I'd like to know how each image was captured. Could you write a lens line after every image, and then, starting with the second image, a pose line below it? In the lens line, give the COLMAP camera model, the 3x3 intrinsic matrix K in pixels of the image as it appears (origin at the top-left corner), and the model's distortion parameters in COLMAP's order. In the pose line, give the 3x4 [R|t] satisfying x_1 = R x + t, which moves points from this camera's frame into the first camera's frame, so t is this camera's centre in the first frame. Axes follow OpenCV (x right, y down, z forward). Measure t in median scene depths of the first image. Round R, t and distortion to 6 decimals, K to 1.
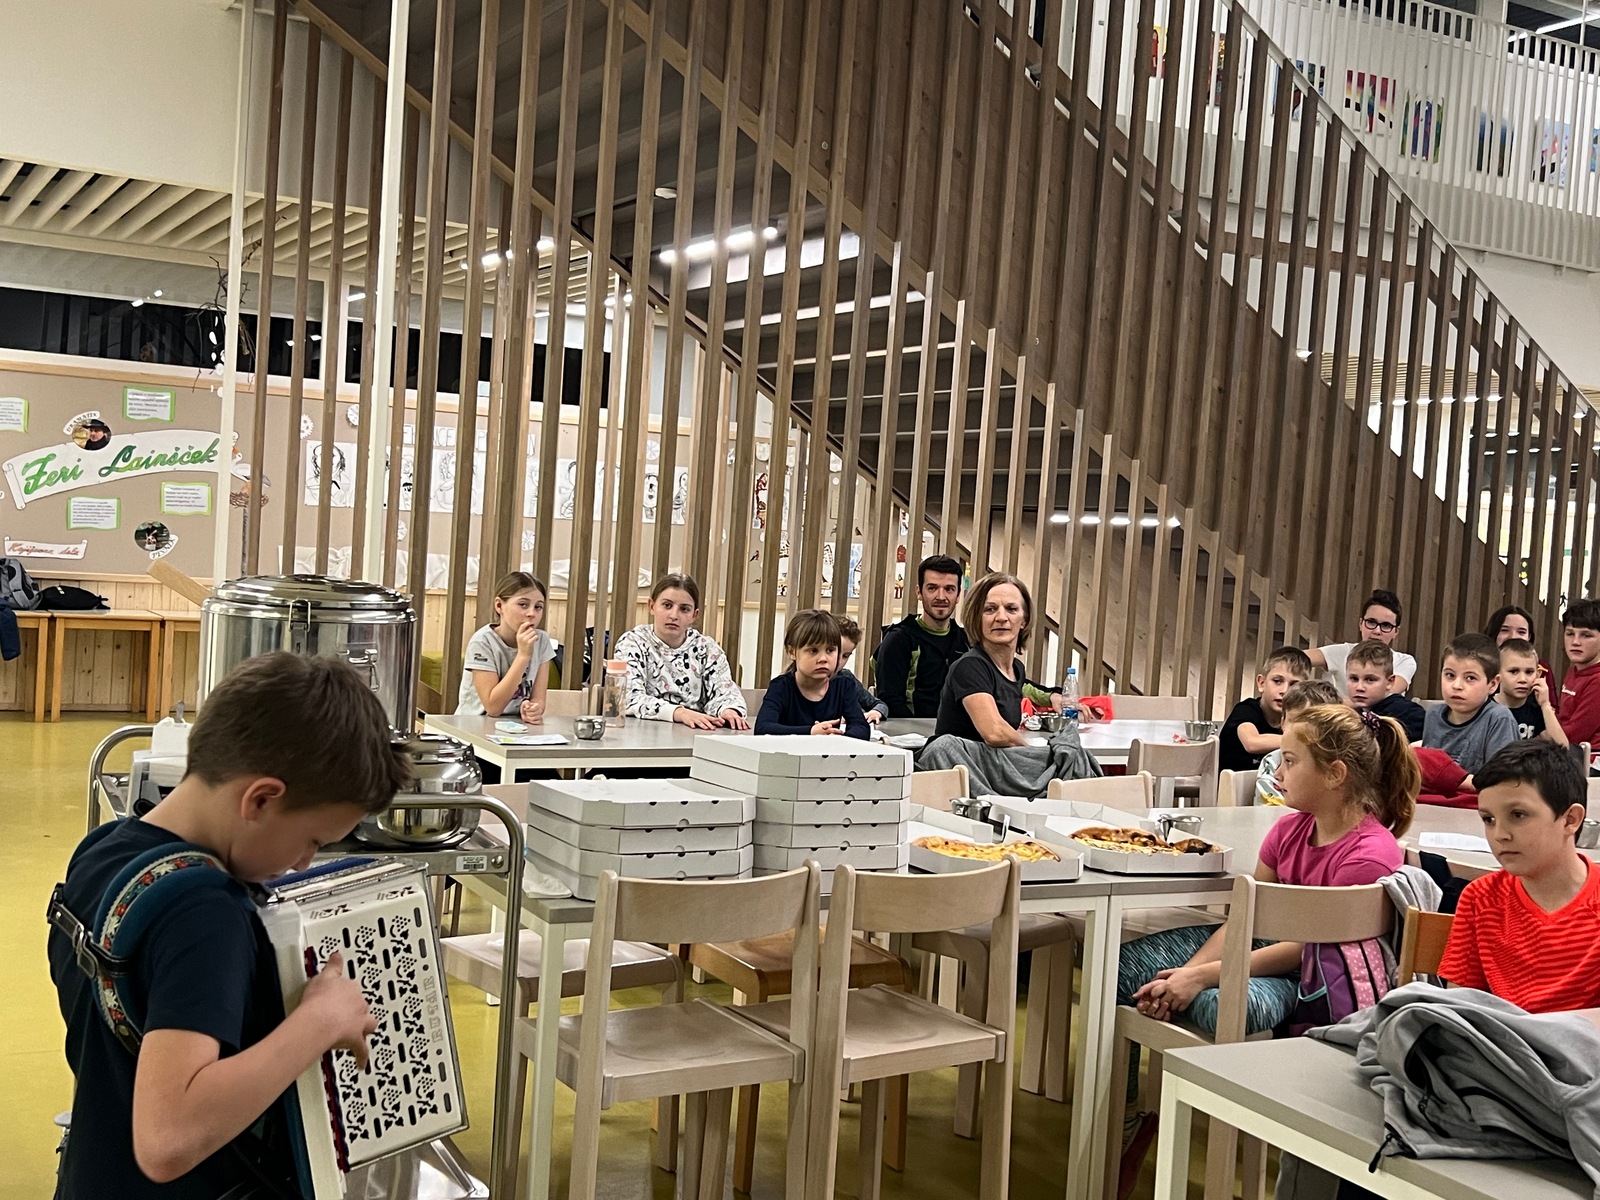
lens RADIAL K [[1785.7, 0, 800.0], [0, 1785.7, 600.0], [0, 0, 1]] dist [-0.003783, 0.030210]
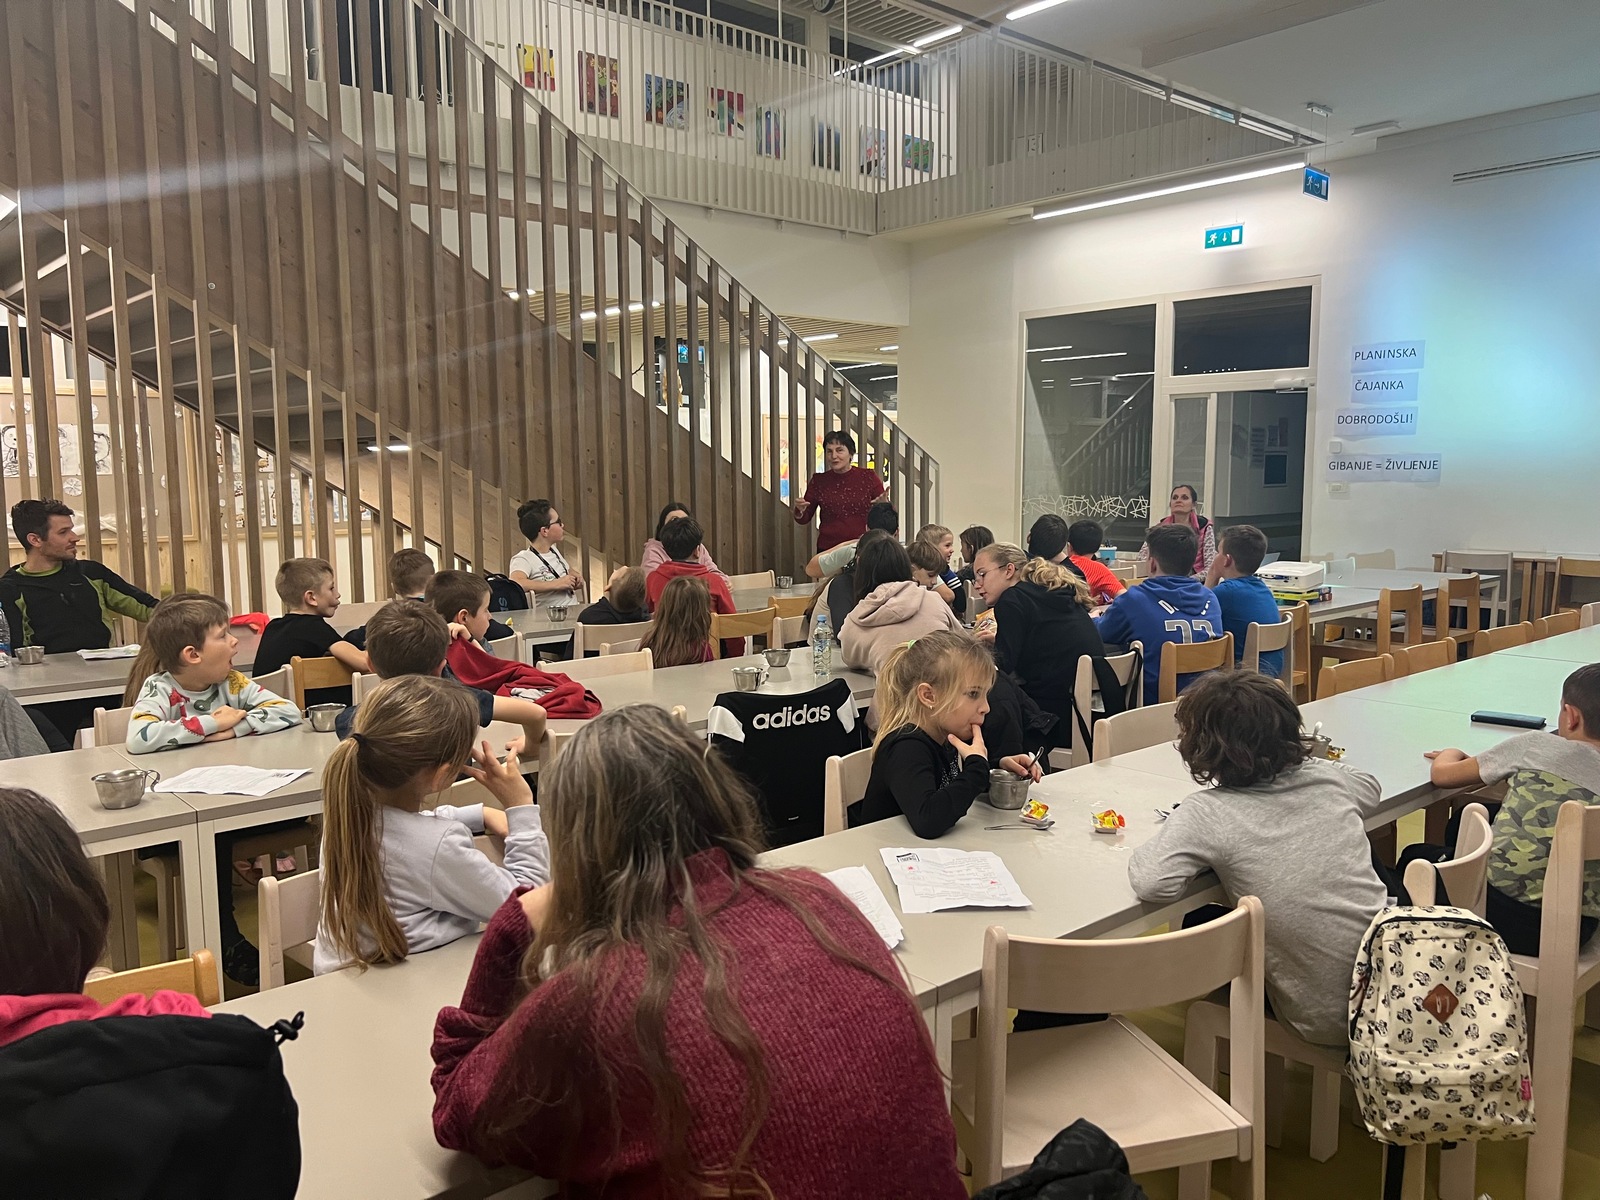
lens RADIAL K [[1240.9, 0, 800.0], [0, 1240.9, 600.0], [0, 0, 1]] dist [0.001492, 0.000955]
pose [[0.971035, -0.093414, 0.219922, 0.234240], [0.076470, 0.993497, 0.084355, 0.005856], [-0.226372, -0.065094, 0.971864, 0.139070]]
